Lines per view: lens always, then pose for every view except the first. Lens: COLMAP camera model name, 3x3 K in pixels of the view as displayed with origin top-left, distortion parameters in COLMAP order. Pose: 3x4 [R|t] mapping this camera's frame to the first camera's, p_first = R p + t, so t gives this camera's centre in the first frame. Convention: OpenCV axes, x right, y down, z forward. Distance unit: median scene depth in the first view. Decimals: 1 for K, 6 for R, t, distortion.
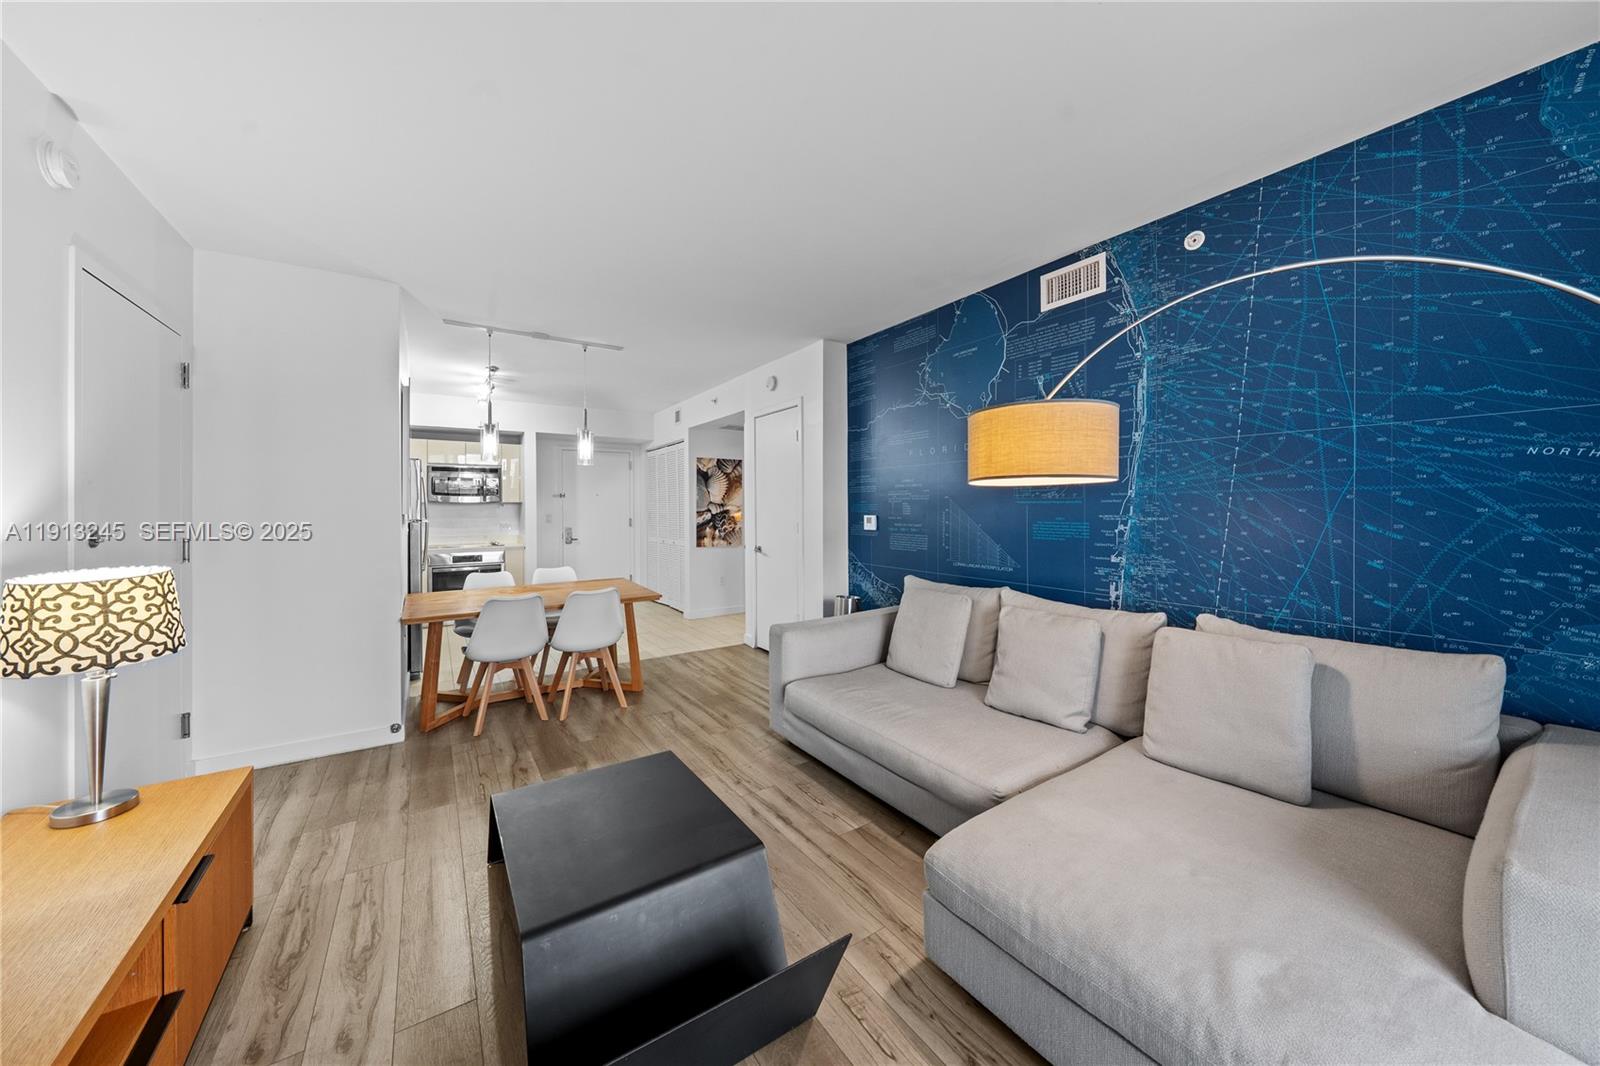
lens RADIAL K [[551.2, 0, 803.9], [0, 551.2, 504.8], [0, 0, 1]] dist [-0.001245, -0.000015]
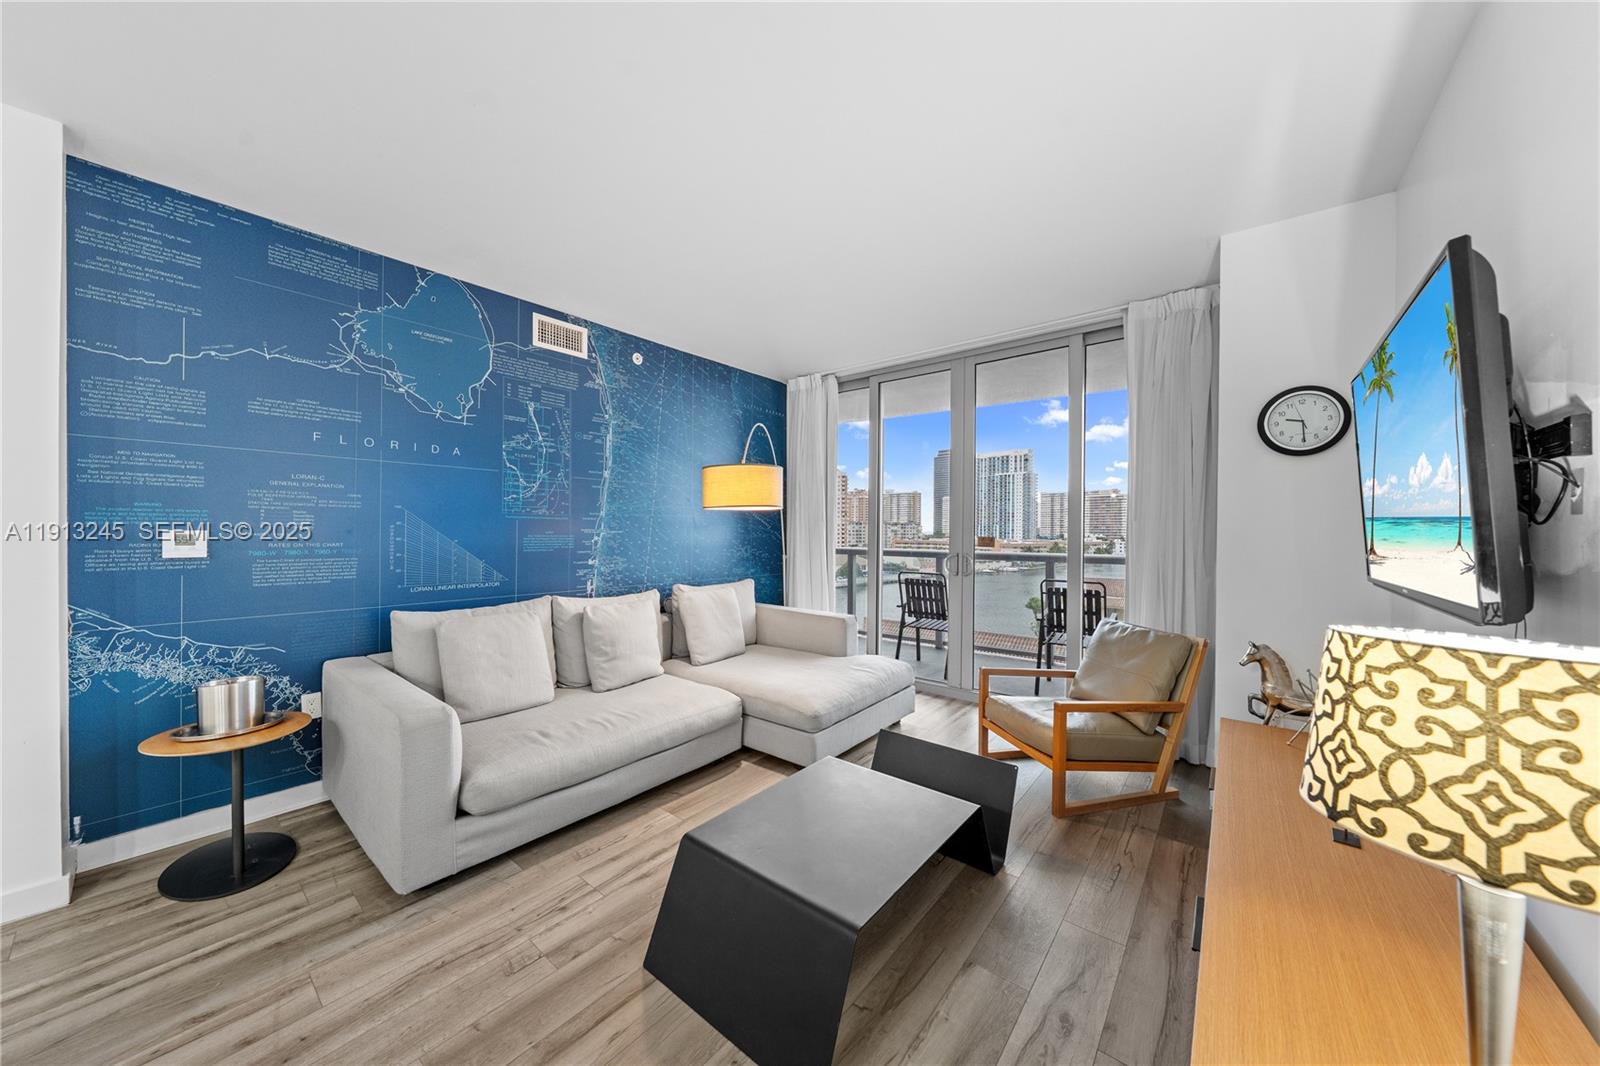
lens RADIAL K [[545.6, 0, 796.1], [0, 545.6, 524.0], [0, 0, 1]] dist [-0.002935, -0.000070]
pose [[-0.282296, 0.008444, 0.959290, -0.857023], [-0.016719, 0.999766, -0.013720, 0.015825], [-0.959182, -0.019912, -0.282089, 0.899516]]
